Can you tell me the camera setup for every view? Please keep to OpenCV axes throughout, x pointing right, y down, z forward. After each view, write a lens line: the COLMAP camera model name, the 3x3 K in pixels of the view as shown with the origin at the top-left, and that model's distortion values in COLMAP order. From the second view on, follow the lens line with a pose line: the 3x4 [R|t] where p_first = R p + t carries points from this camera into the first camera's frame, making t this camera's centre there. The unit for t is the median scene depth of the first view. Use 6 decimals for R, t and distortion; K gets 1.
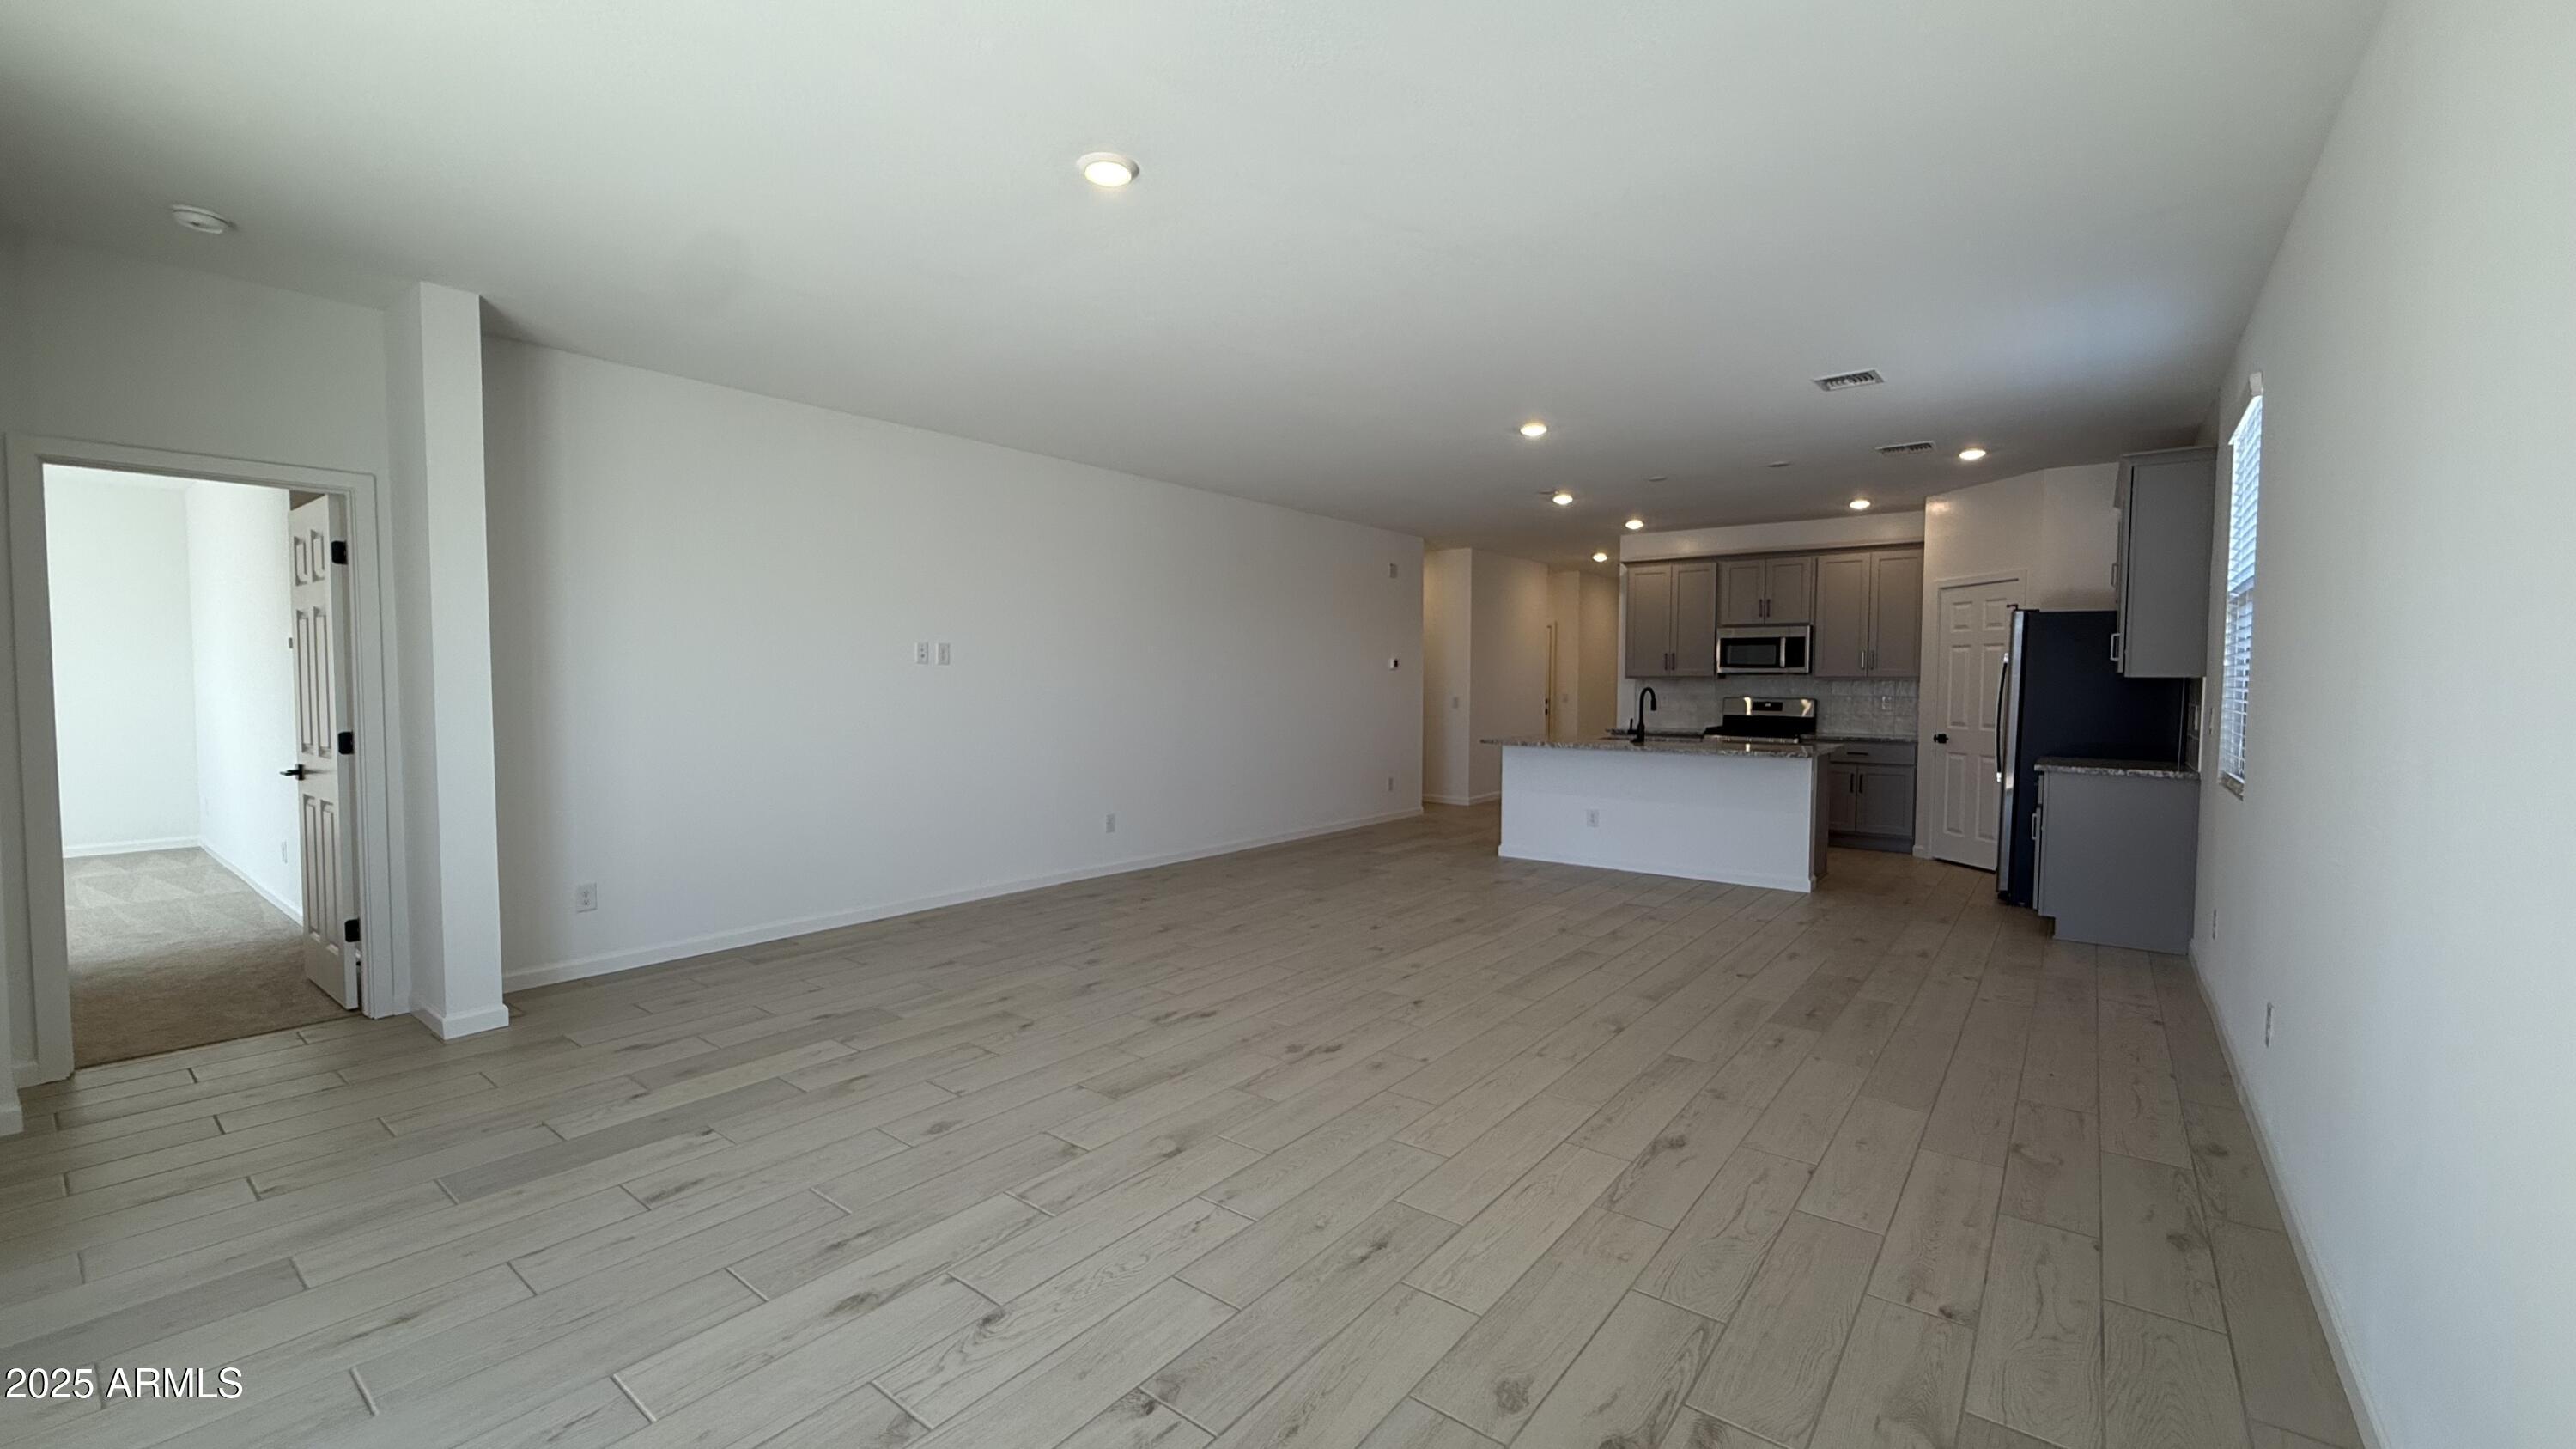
lens RADIAL K [[1033.6, 0, 1282.5], [0, 1033.6, 725.2], [0, 0, 1]] dist [0.006090, 0.000100]
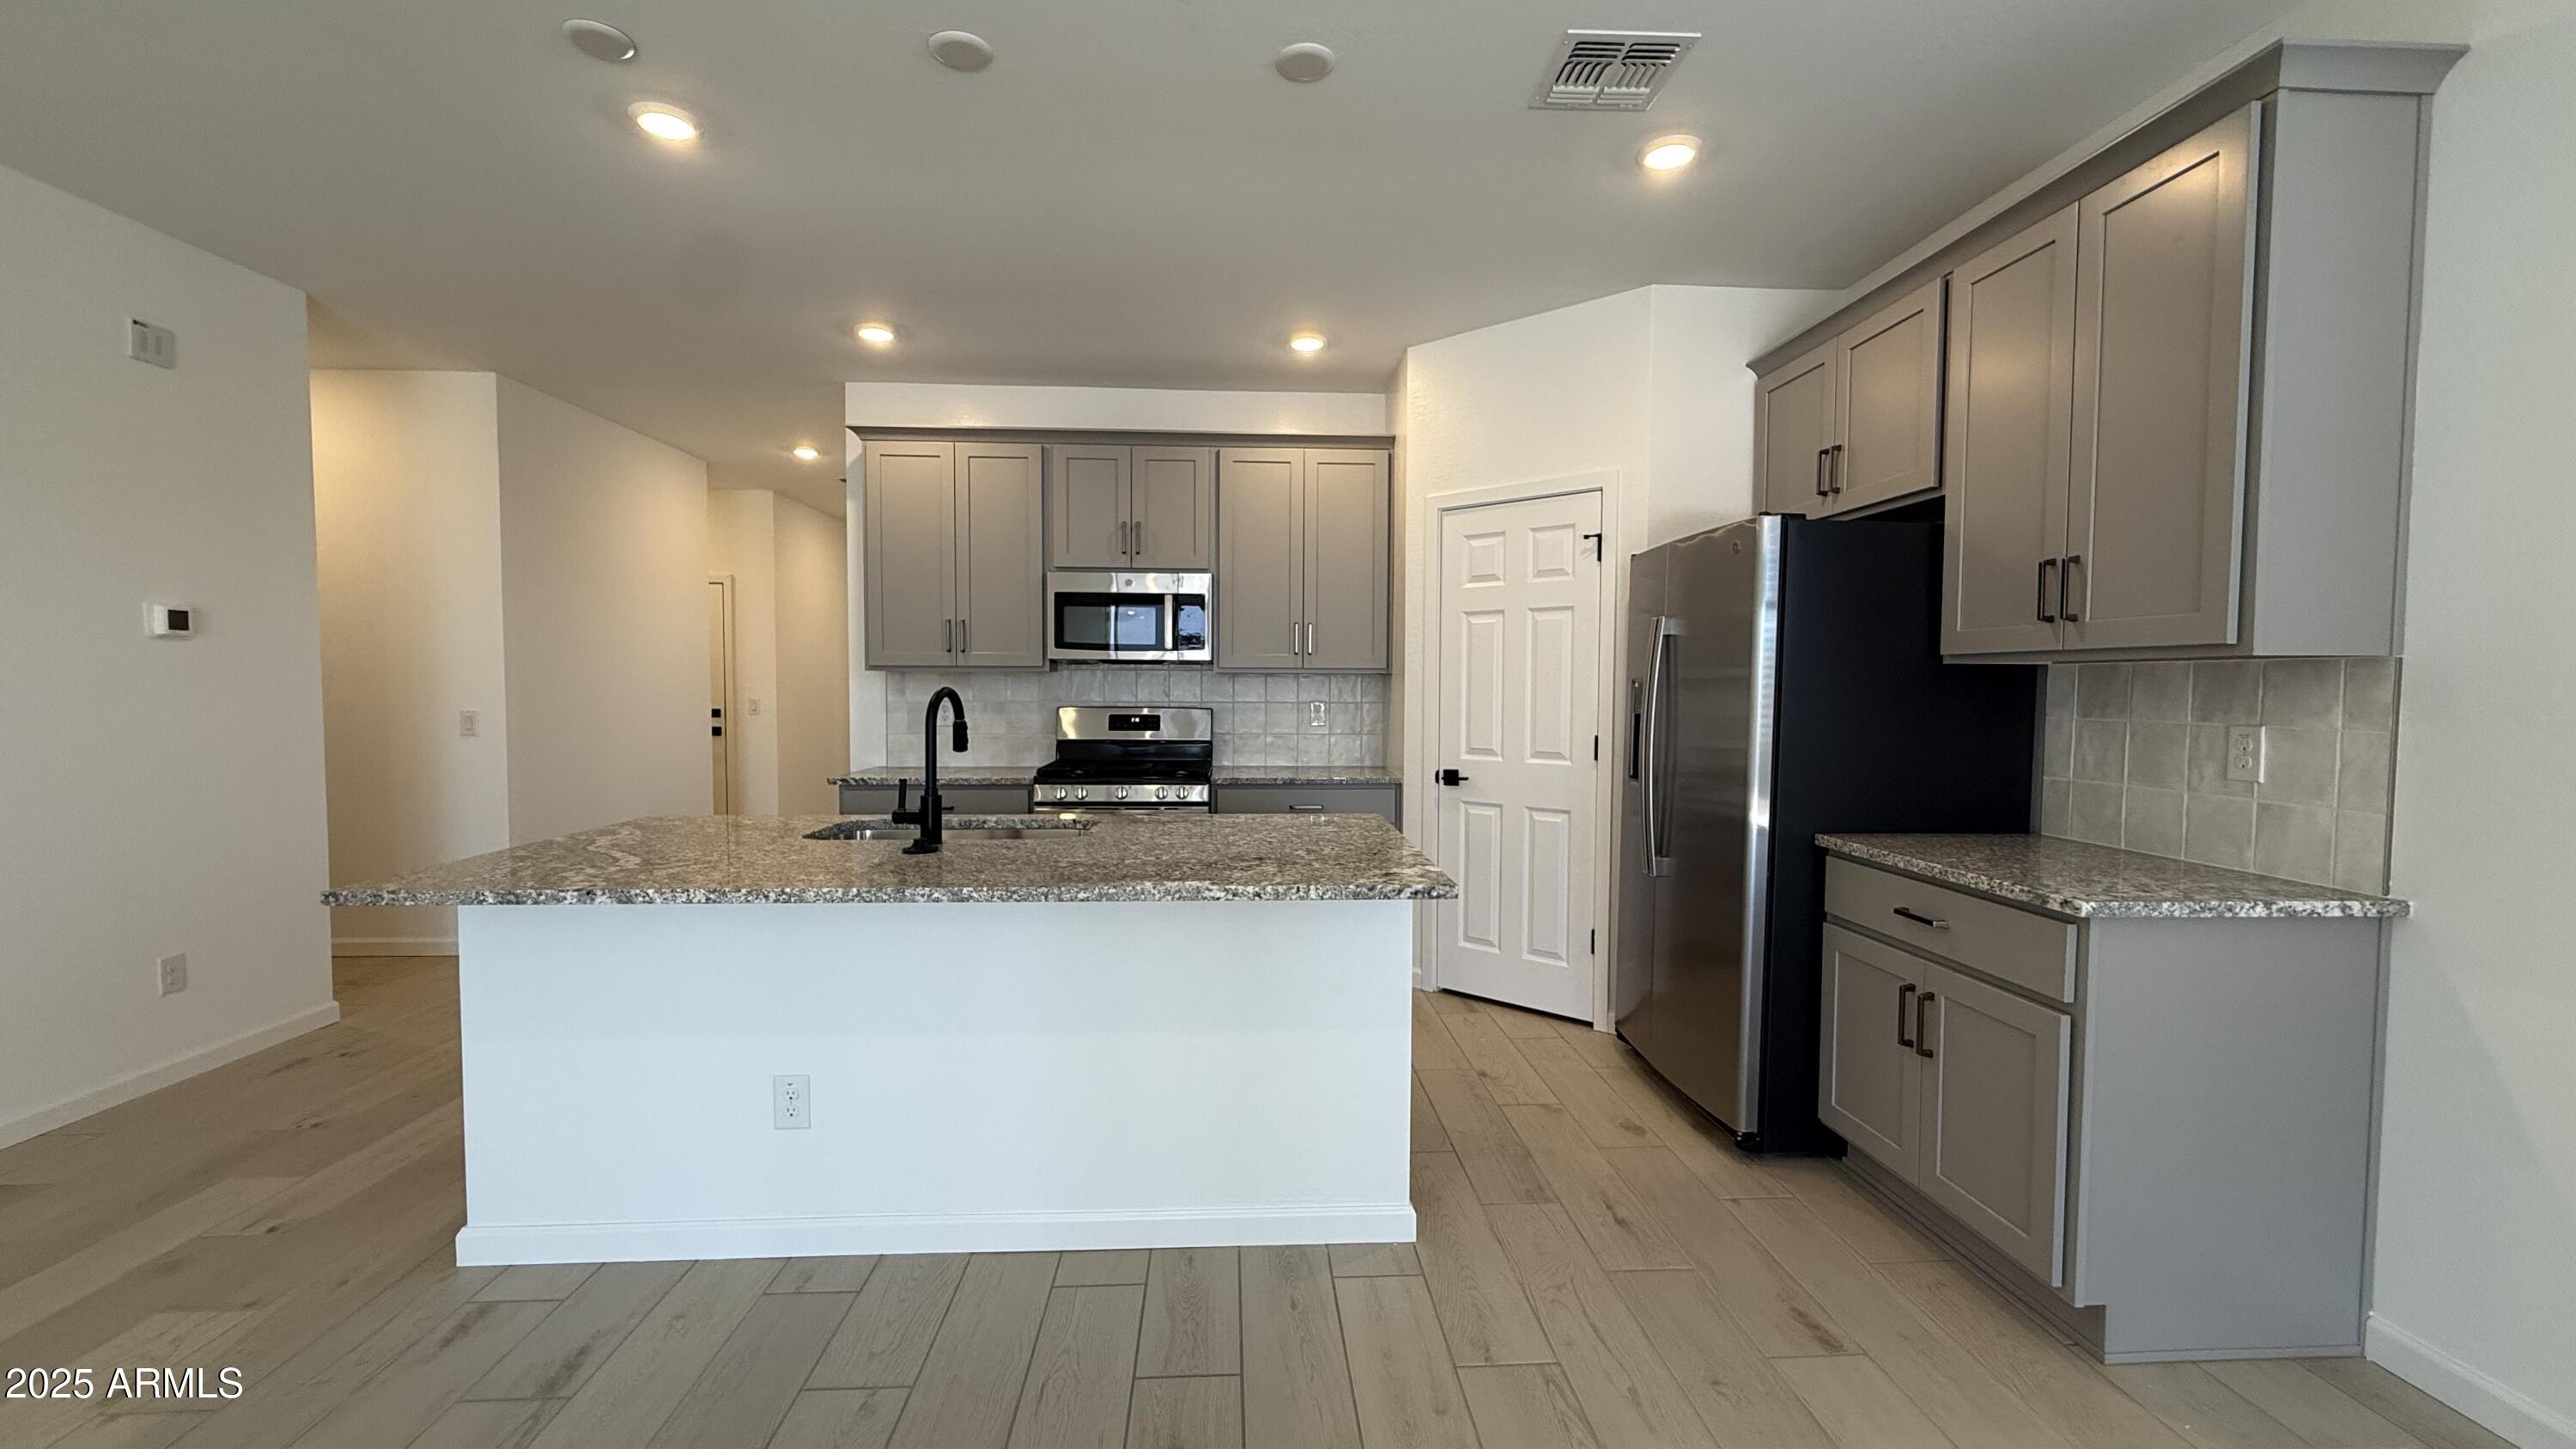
lens RADIAL K [[1033.6, 0, 1282.5], [0, 1033.6, 725.2], [0, 0, 1]] dist [0.006090, 0.000100]
pose [[0.753401, -0.026885, 0.657012, 0.173282], [0.027664, 0.999575, 0.009180, -0.019938], [-0.656979, 0.011259, 0.753825, 0.550029]]
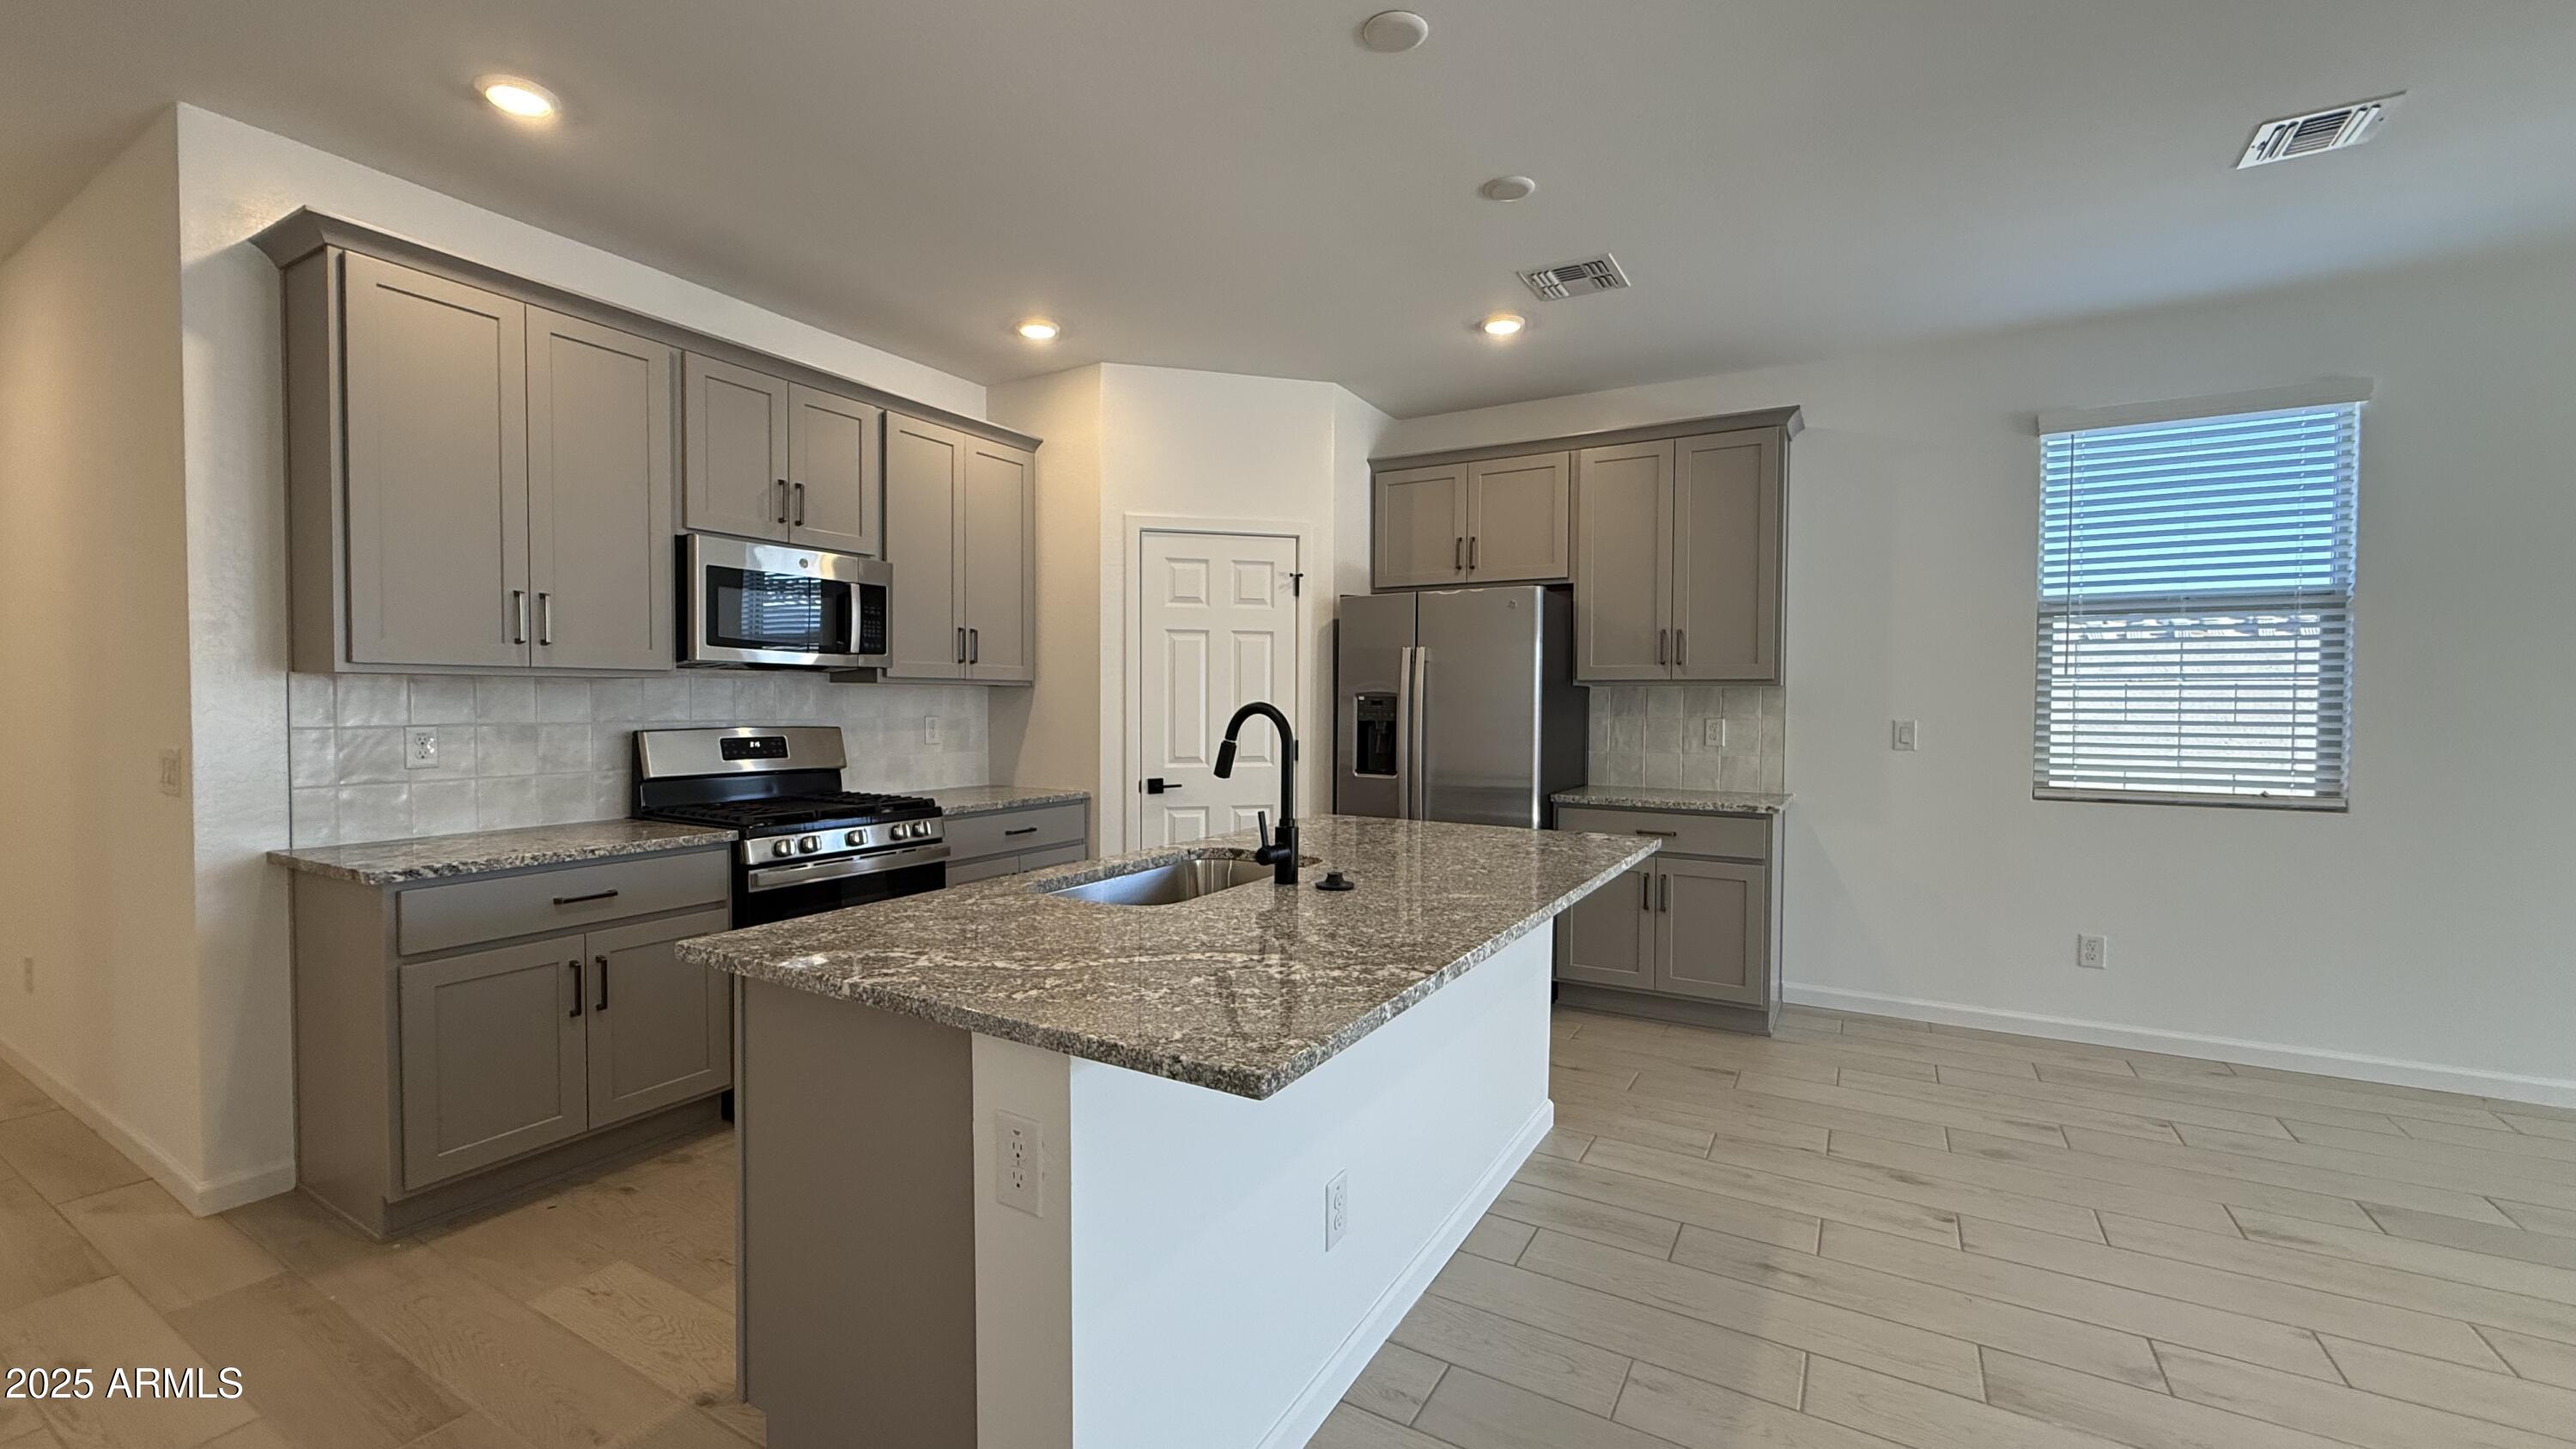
lens RADIAL K [[1033.6, 0, 1282.5], [0, 1033.6, 725.2], [0, 0, 1]] dist [0.006090, 0.000100]
pose [[-0.137108, -0.027332, 0.990179, 0.039304], [0.039562, 0.998671, 0.033044, -0.033111], [-0.989766, 0.043704, -0.135845, 0.871134]]
